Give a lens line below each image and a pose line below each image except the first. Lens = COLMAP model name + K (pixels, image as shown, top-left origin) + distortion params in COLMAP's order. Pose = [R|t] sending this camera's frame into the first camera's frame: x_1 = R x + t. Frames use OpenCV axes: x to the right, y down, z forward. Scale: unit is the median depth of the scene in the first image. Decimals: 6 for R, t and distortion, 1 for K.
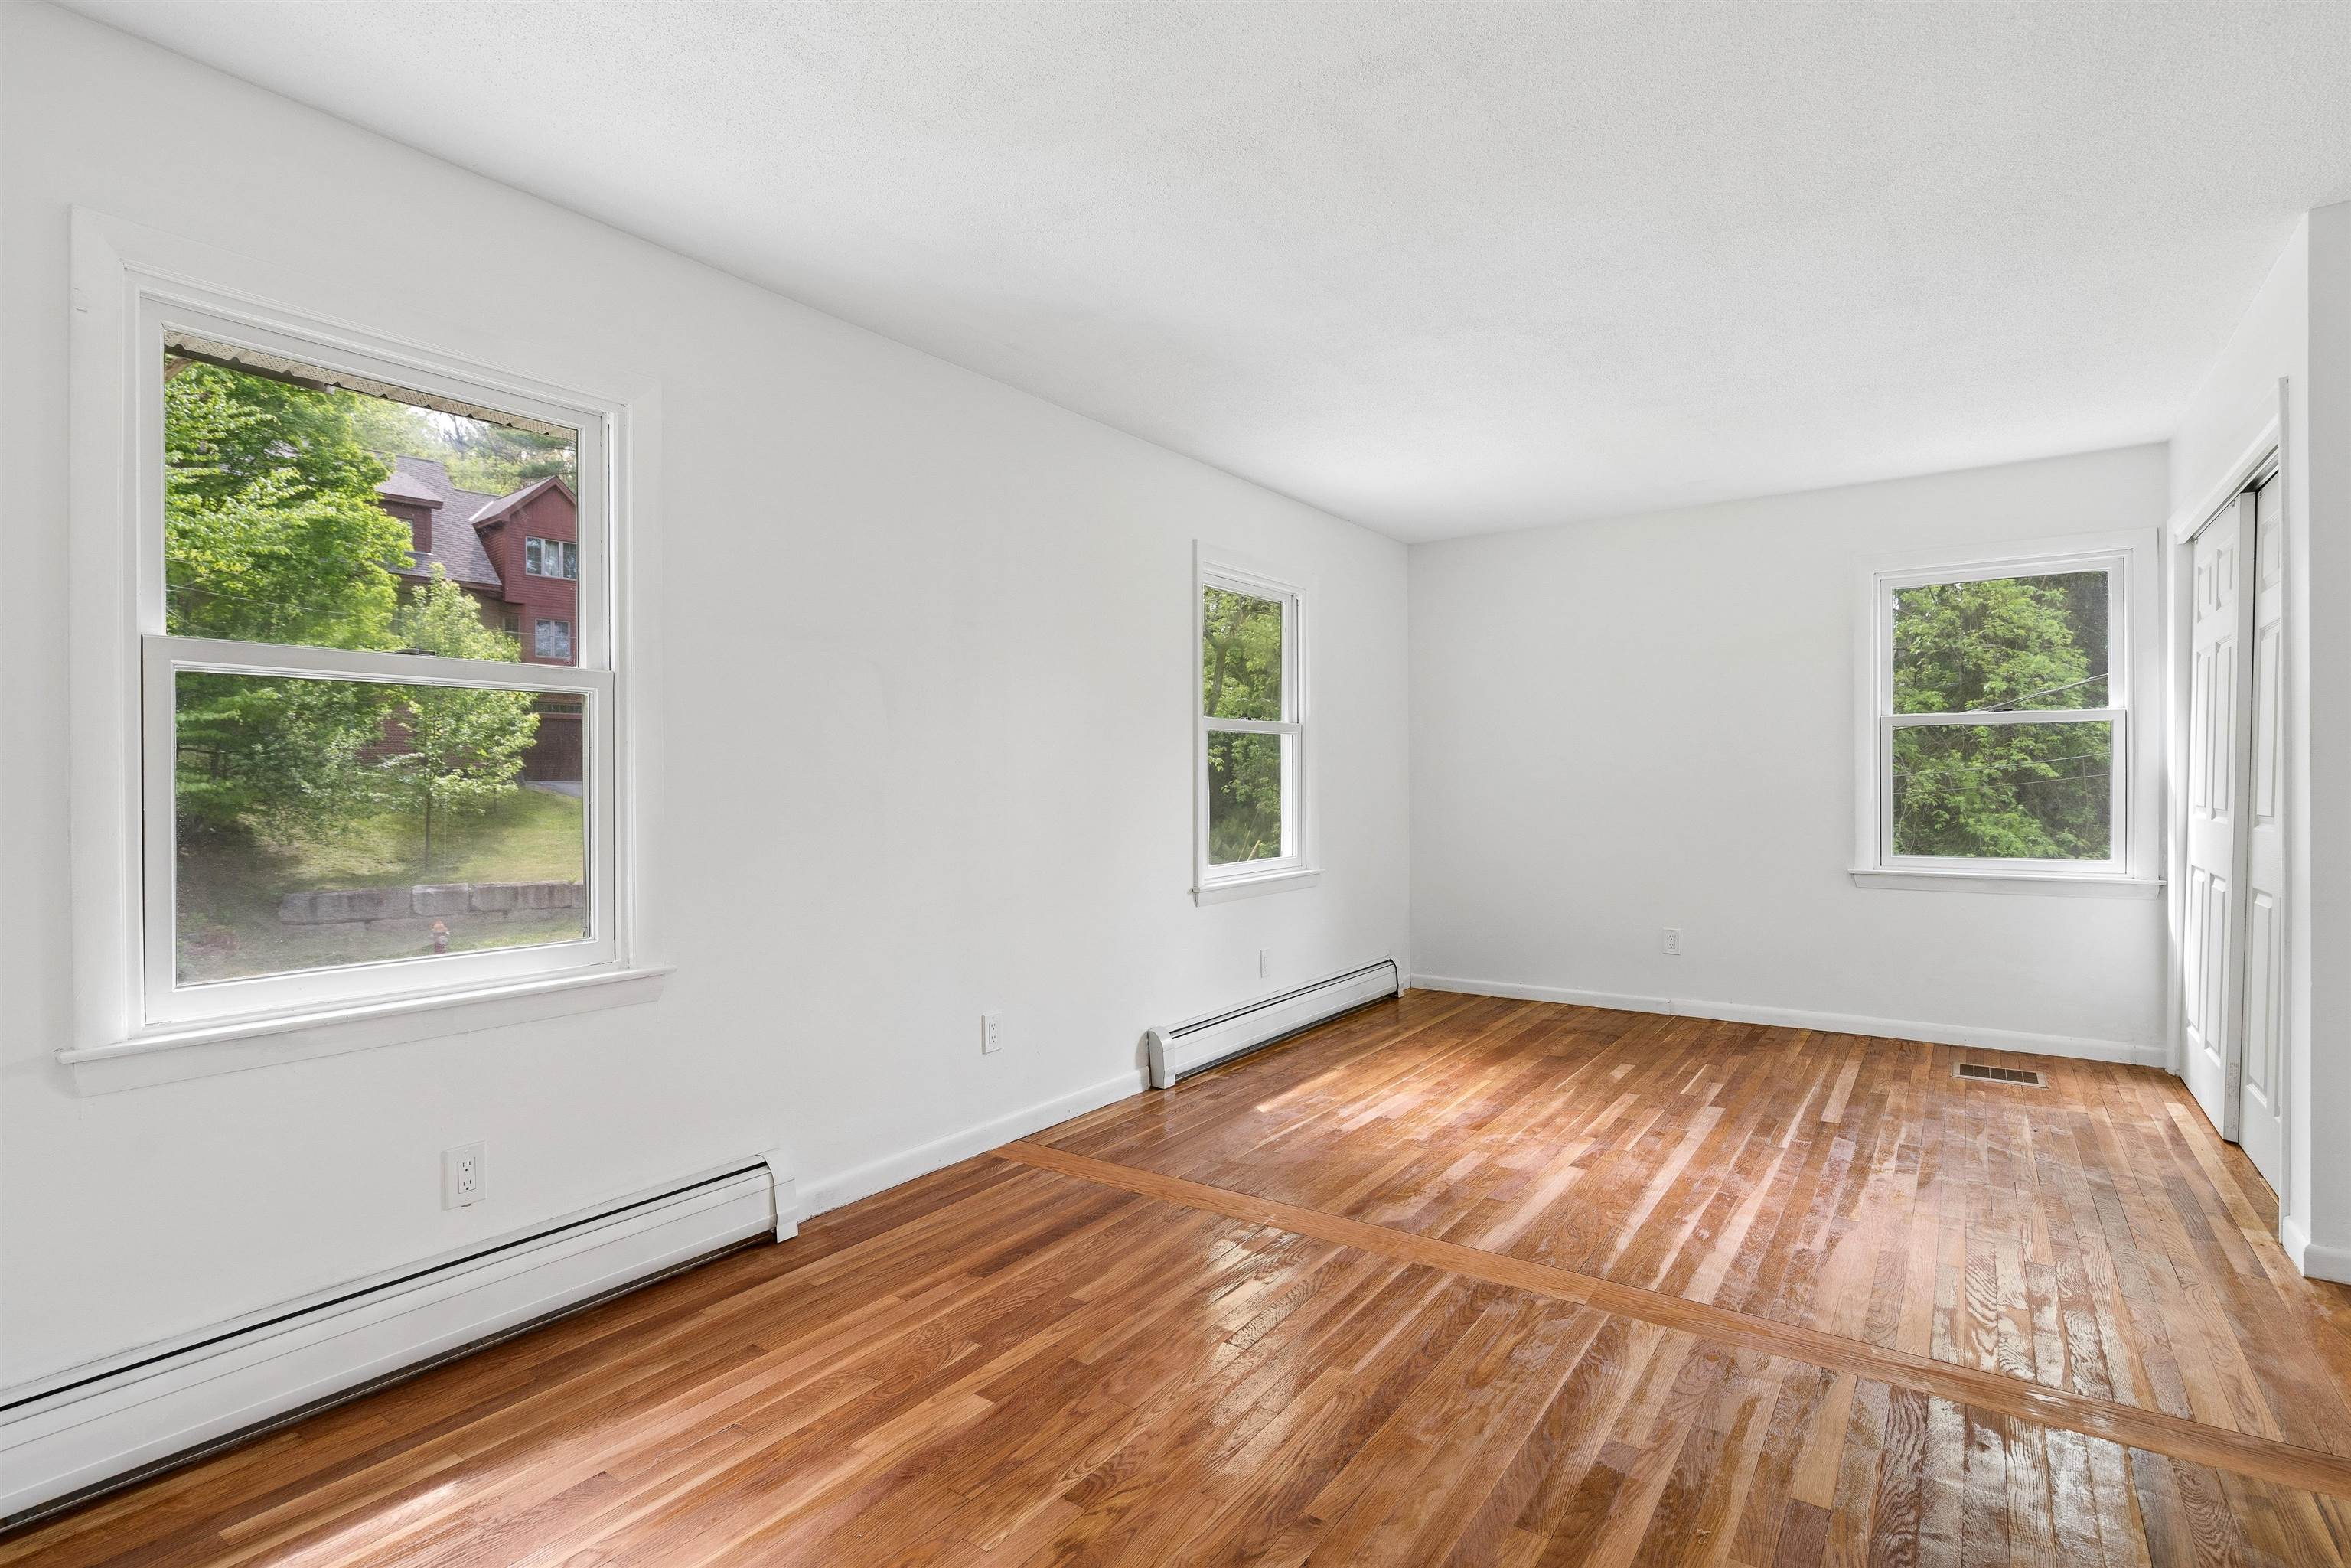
lens RADIAL K [[1141.6, 0, 1158.7], [0, 1141.6, 793.3], [0, 0, 1]] dist [-0.005412, 0.000859]
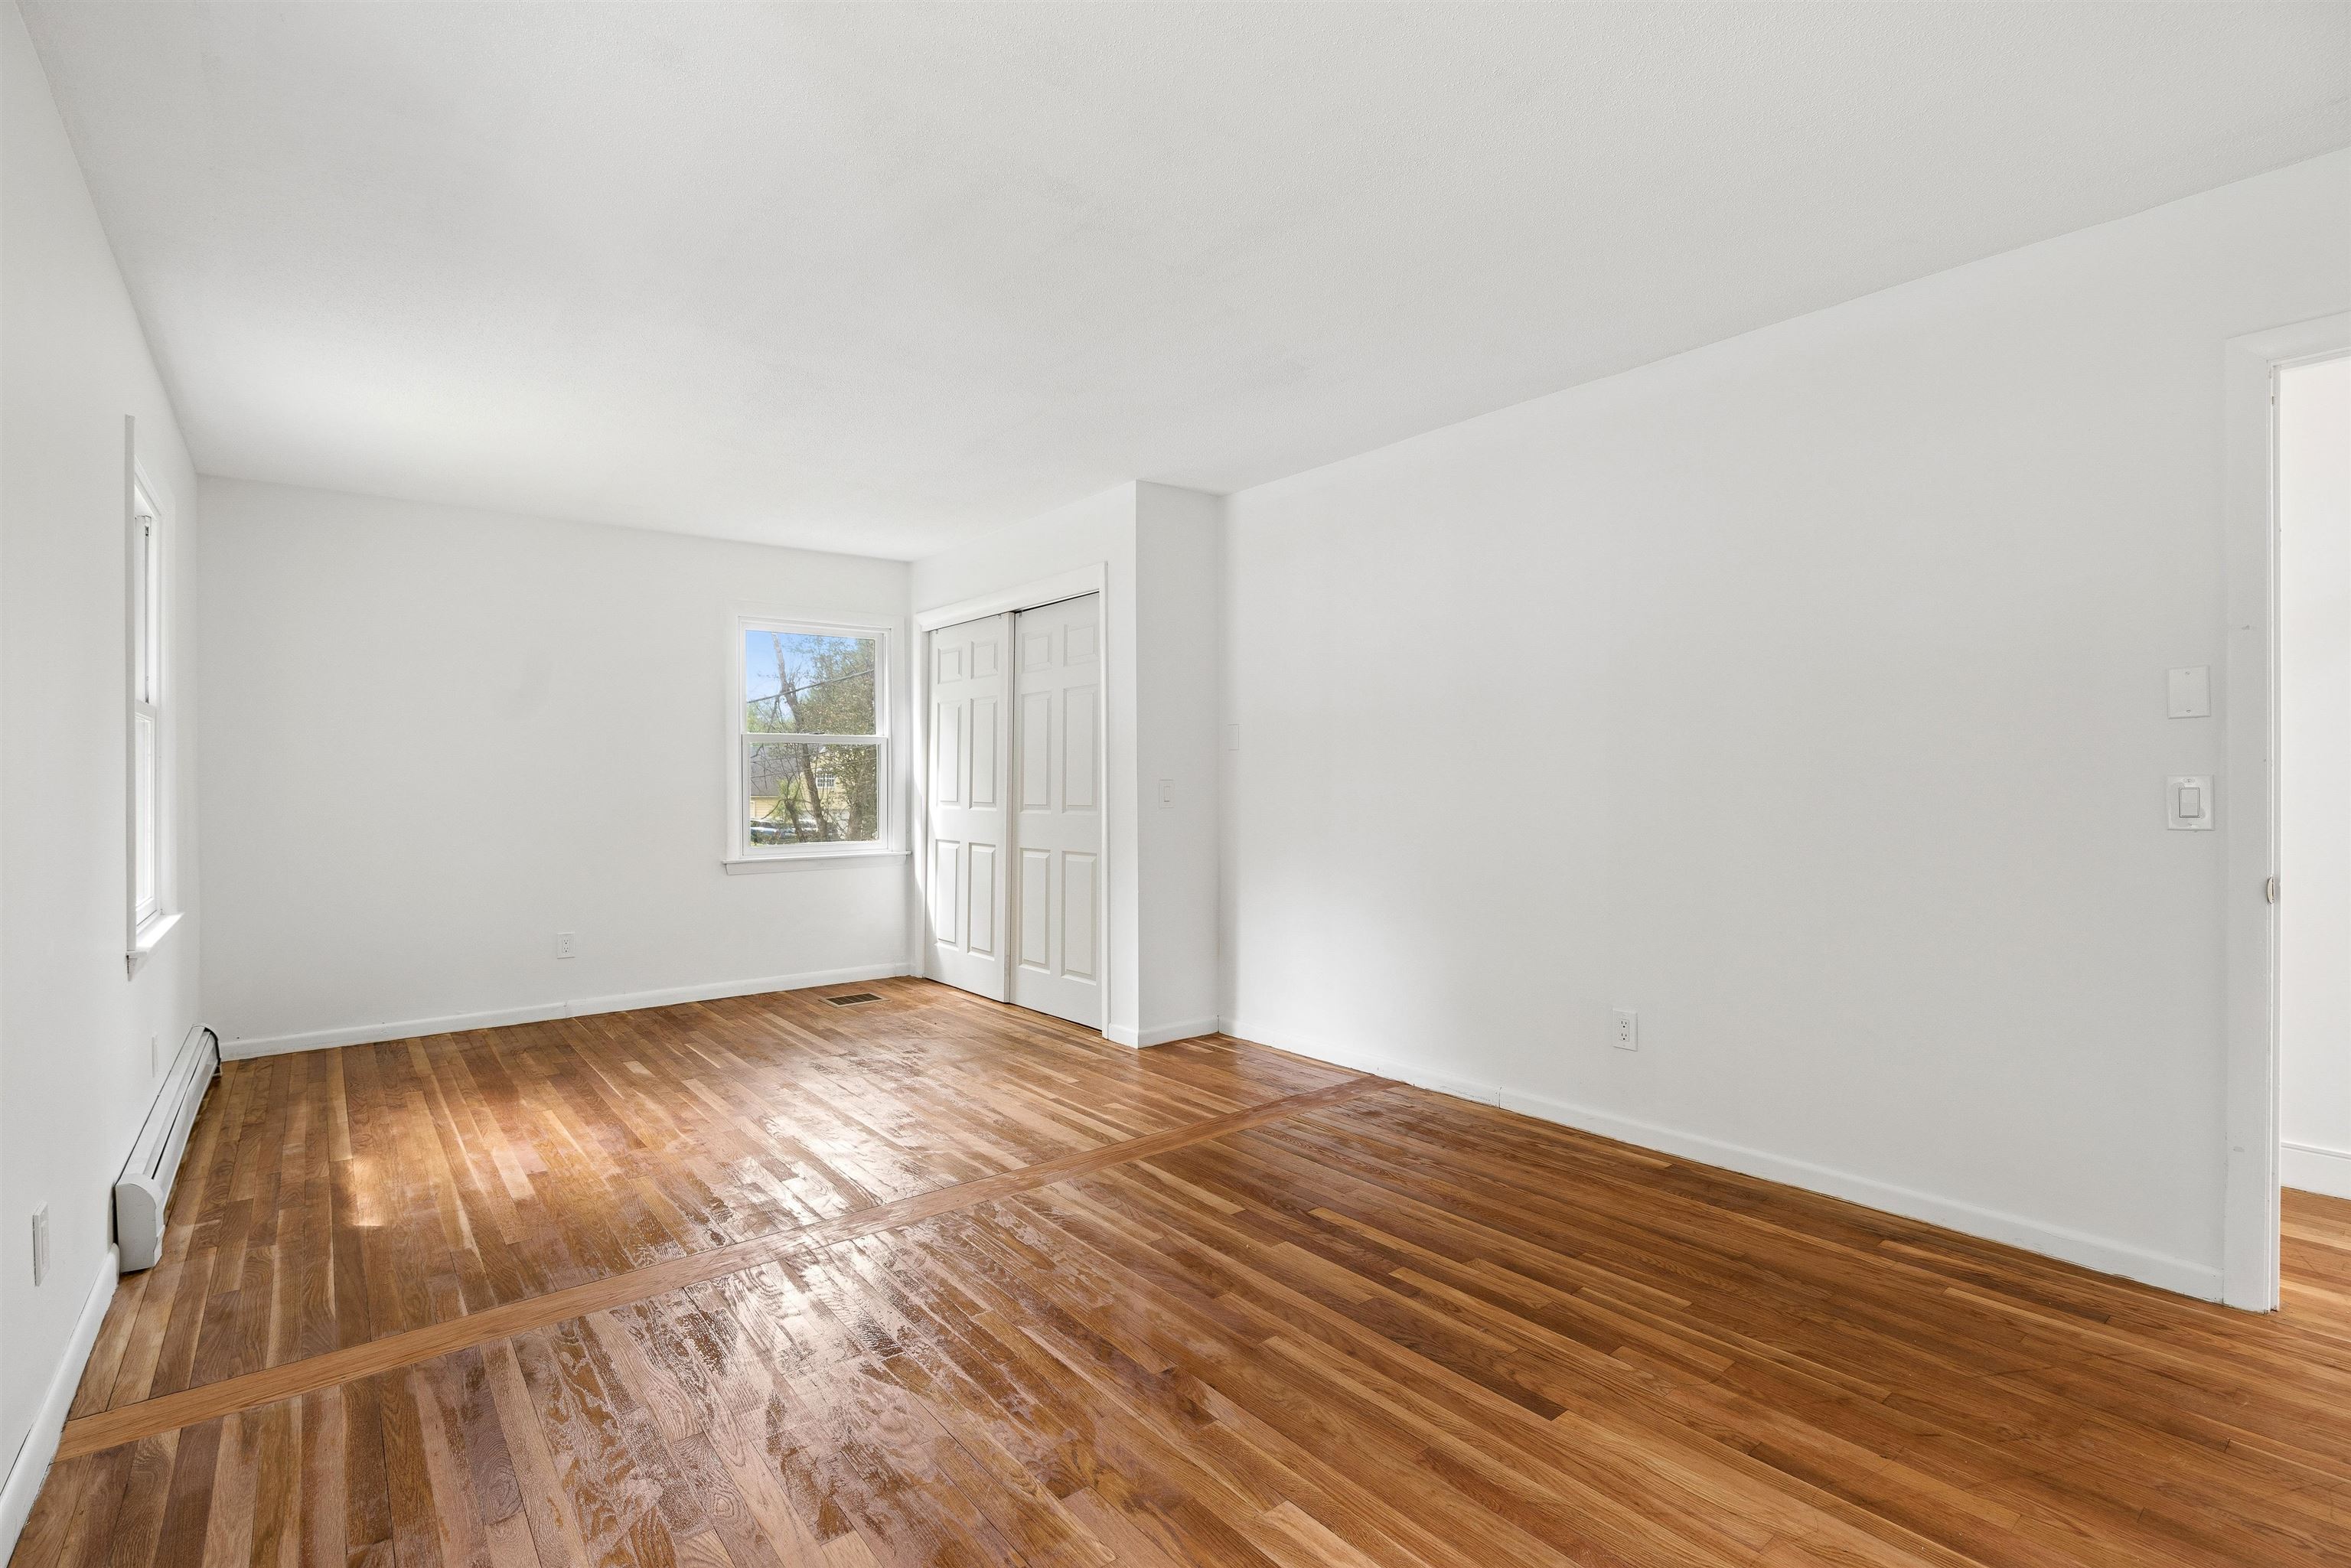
lens RADIAL K [[1086.8, 0, 1157.2], [0, 1086.8, 780.6], [0, 0, 1]] dist [-0.011869, 0.005542]
pose [[0.279028, 0.003100, 0.960278, -0.460162], [0.017505, 0.999812, -0.008314, -0.000245], [-0.960123, 0.019129, 0.278921, 0.305667]]
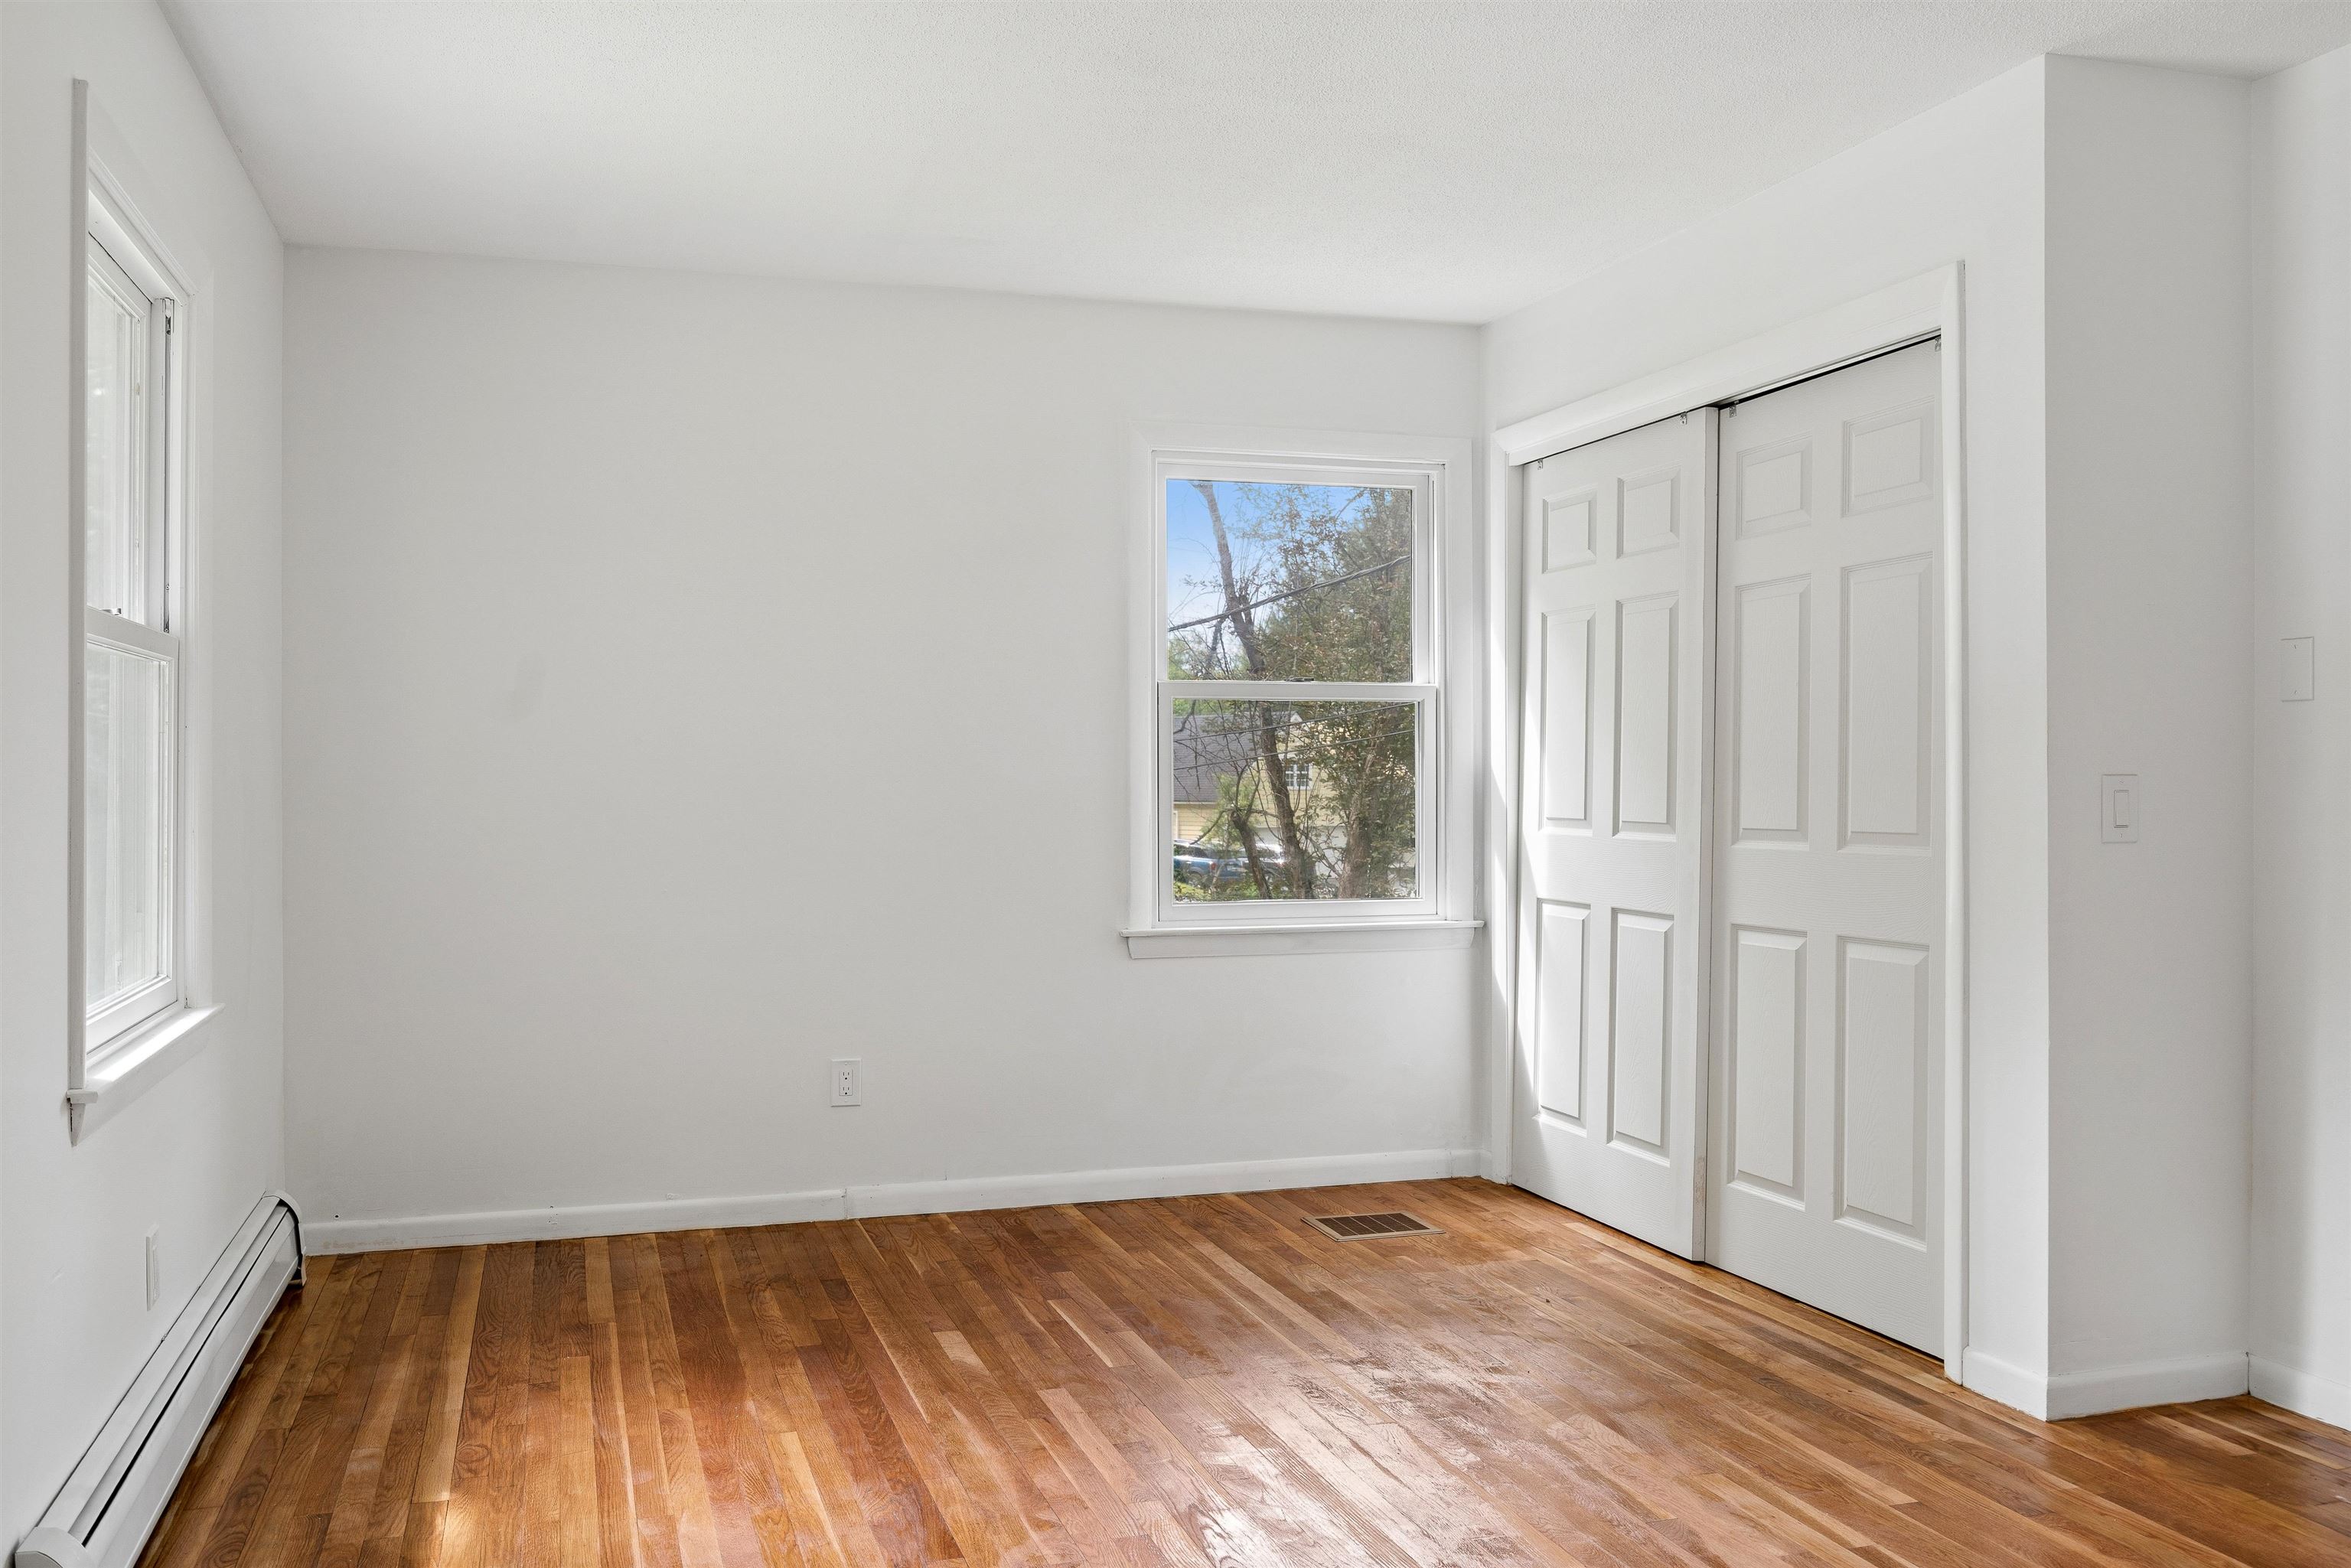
lens RADIAL K [[1954.3, 0, 1161.6], [0, 1954.3, 785.6], [0, 0, 1]] dist [-0.006698, -0.001777]
pose [[0.602170, 0.001144, 0.798367, -0.276330], [0.009344, 0.999920, -0.008481, -0.002431], [-0.798314, 0.012567, 0.602111, 0.445070]]
